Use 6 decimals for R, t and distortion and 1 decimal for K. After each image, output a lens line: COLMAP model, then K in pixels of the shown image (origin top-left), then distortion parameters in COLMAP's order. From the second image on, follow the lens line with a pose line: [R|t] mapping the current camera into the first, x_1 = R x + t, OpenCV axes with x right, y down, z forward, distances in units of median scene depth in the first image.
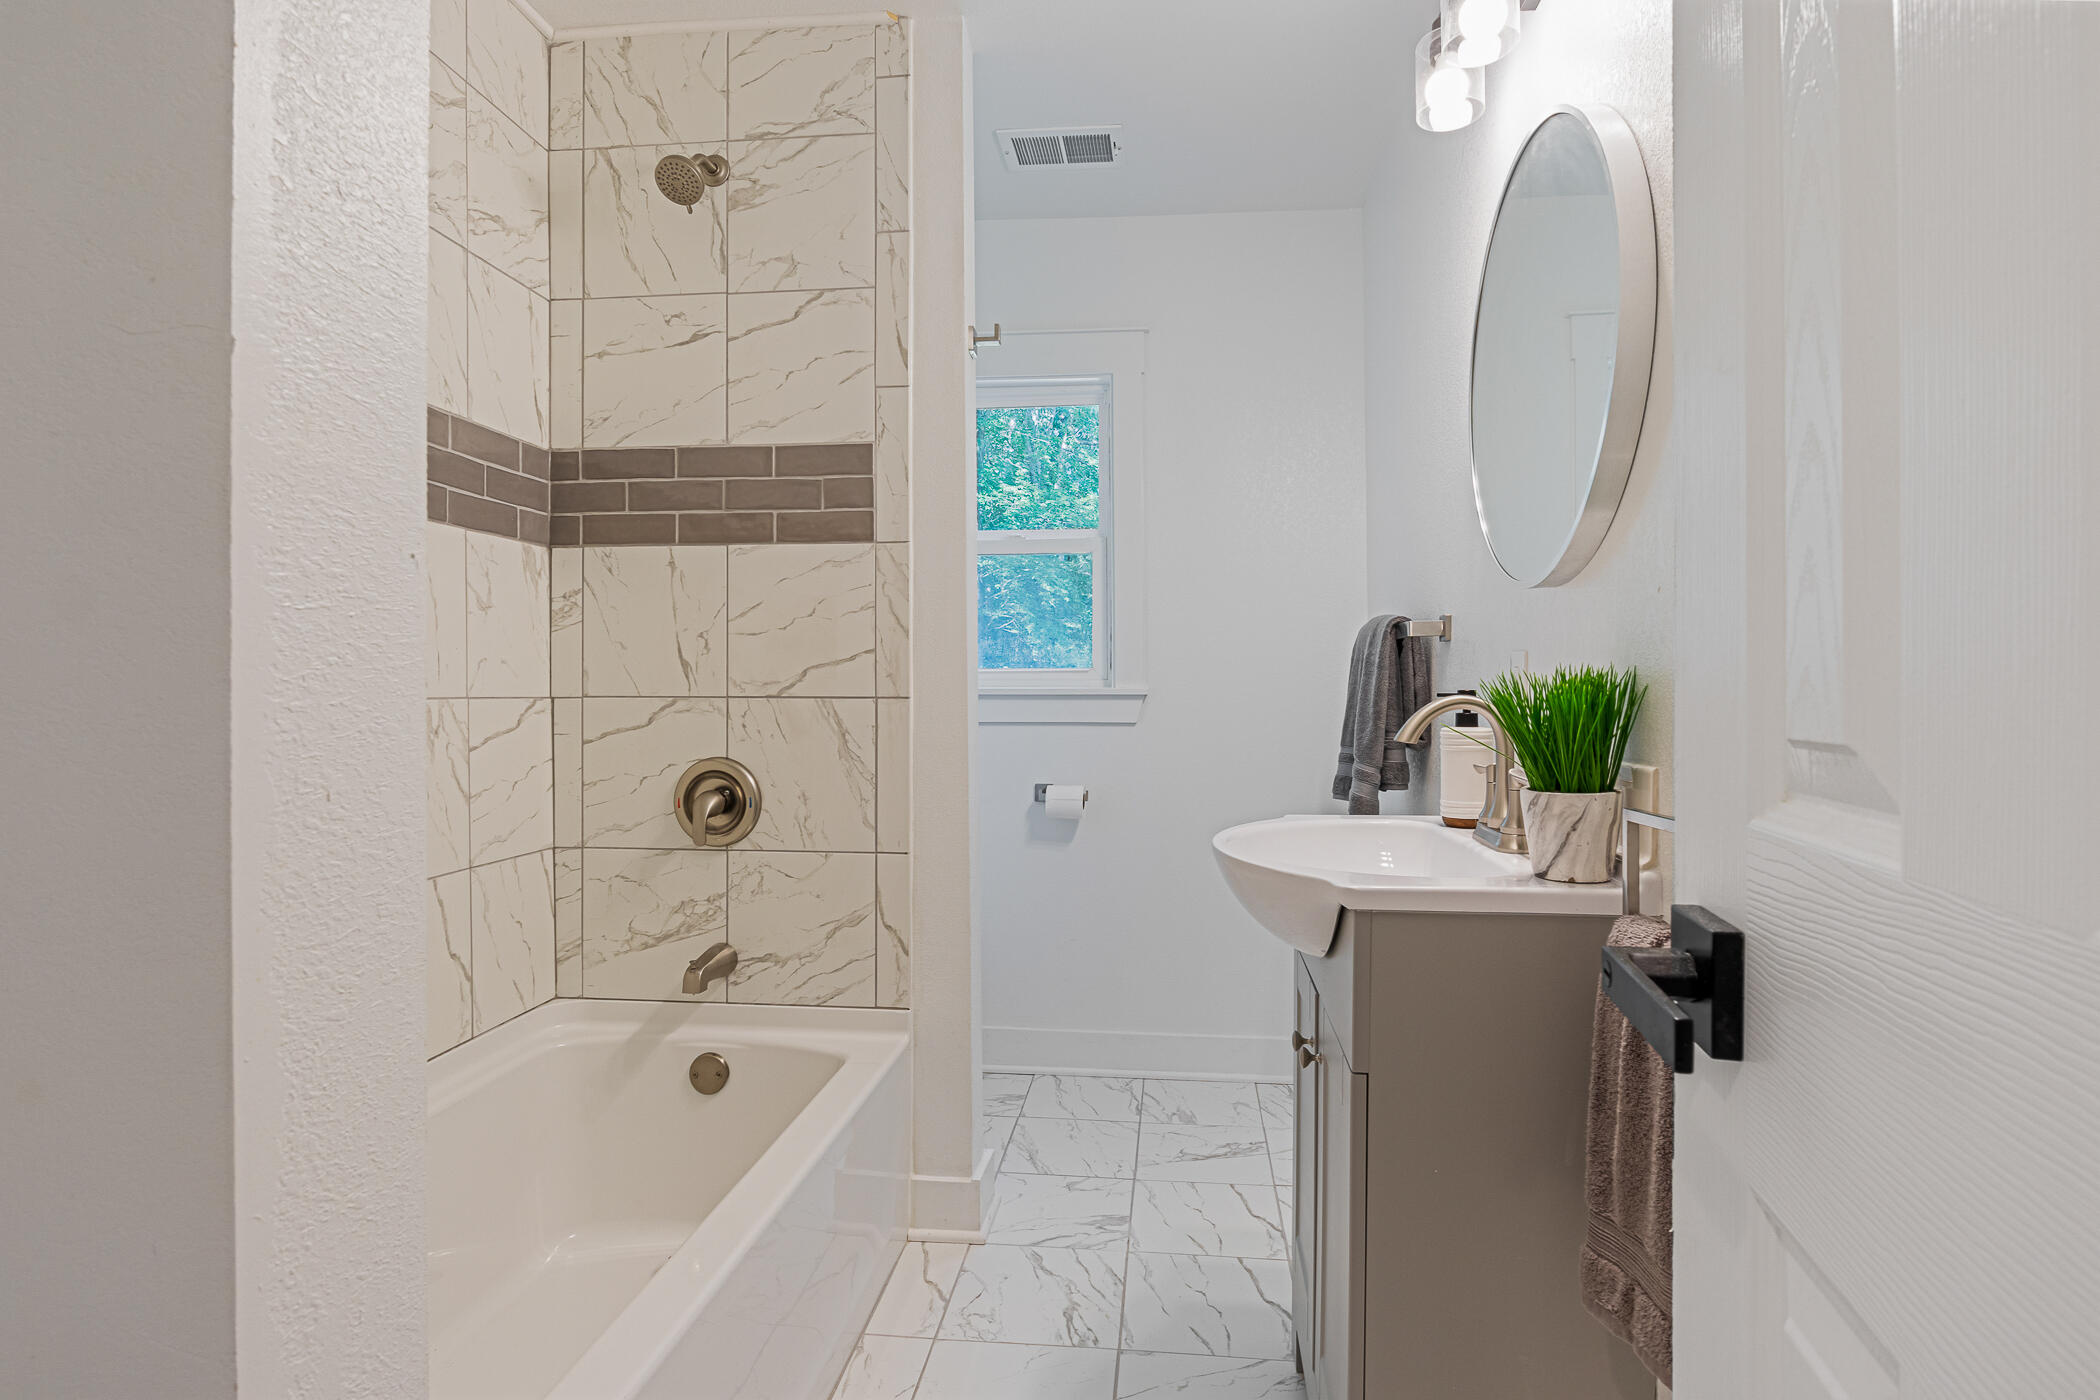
lens RADIAL K [[1052.0, 0, 1046.7], [0, 1052.0, 692.1], [0, 0, 1]] dist [-0.013313, -0.001355]
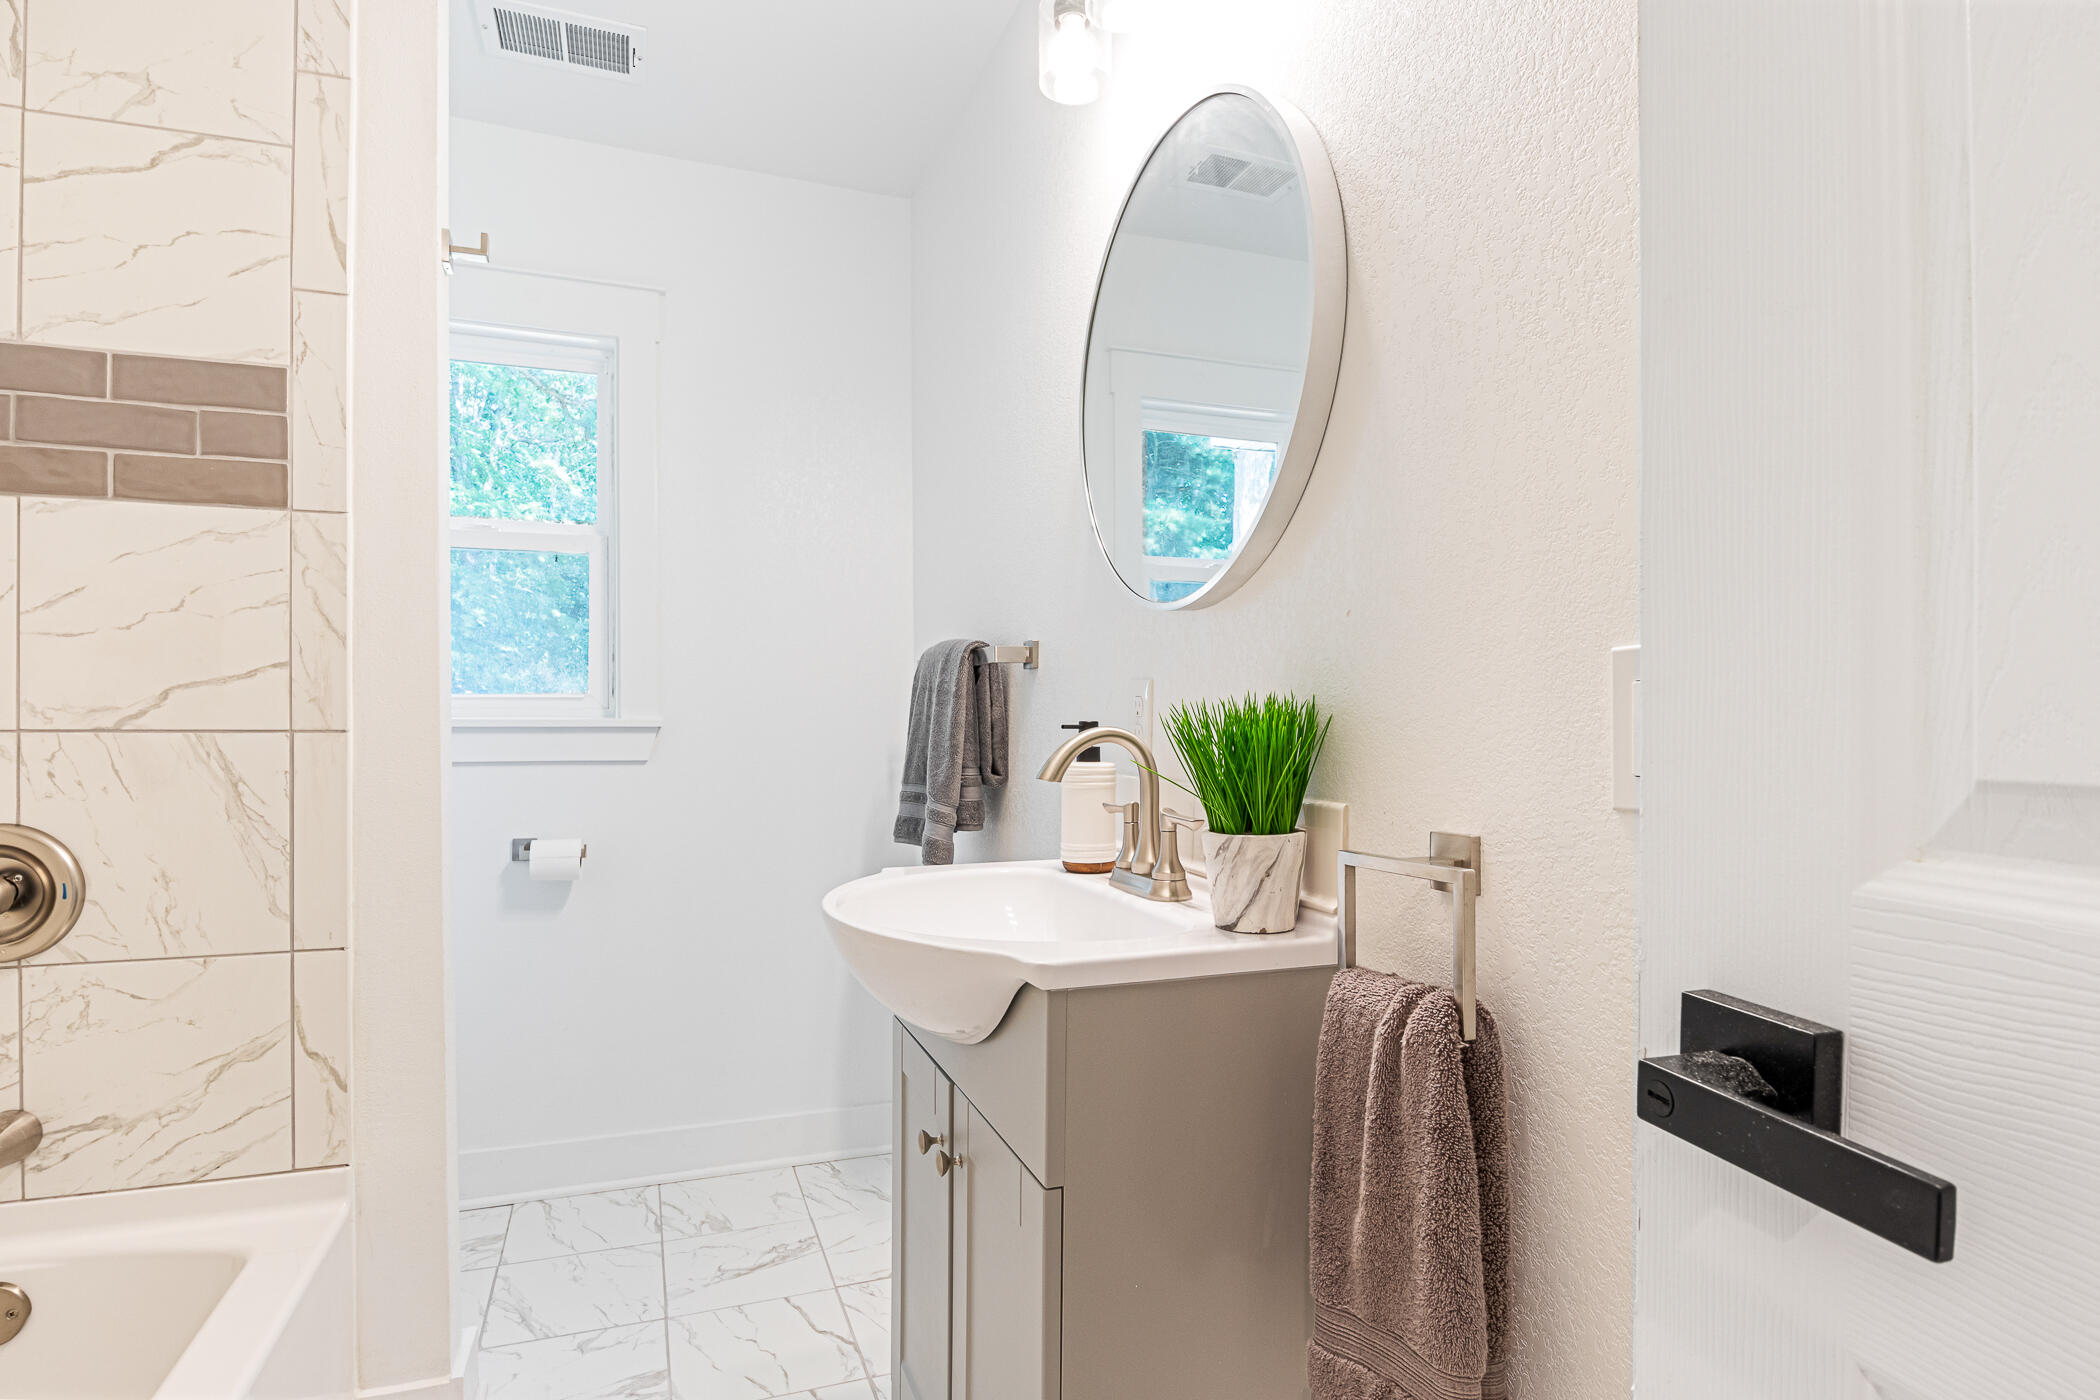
lens RADIAL K [[1096.3, 0, 1048.9], [0, 1096.3, 728.8], [0, 0, 1]] dist [-0.014178, -0.005385]
pose [[0.886495, -0.001225, 0.462736, -0.049627], [-0.000666, 0.999992, 0.003922, 0.000562], [-0.462738, -0.003785, 0.886487, 0.121964]]
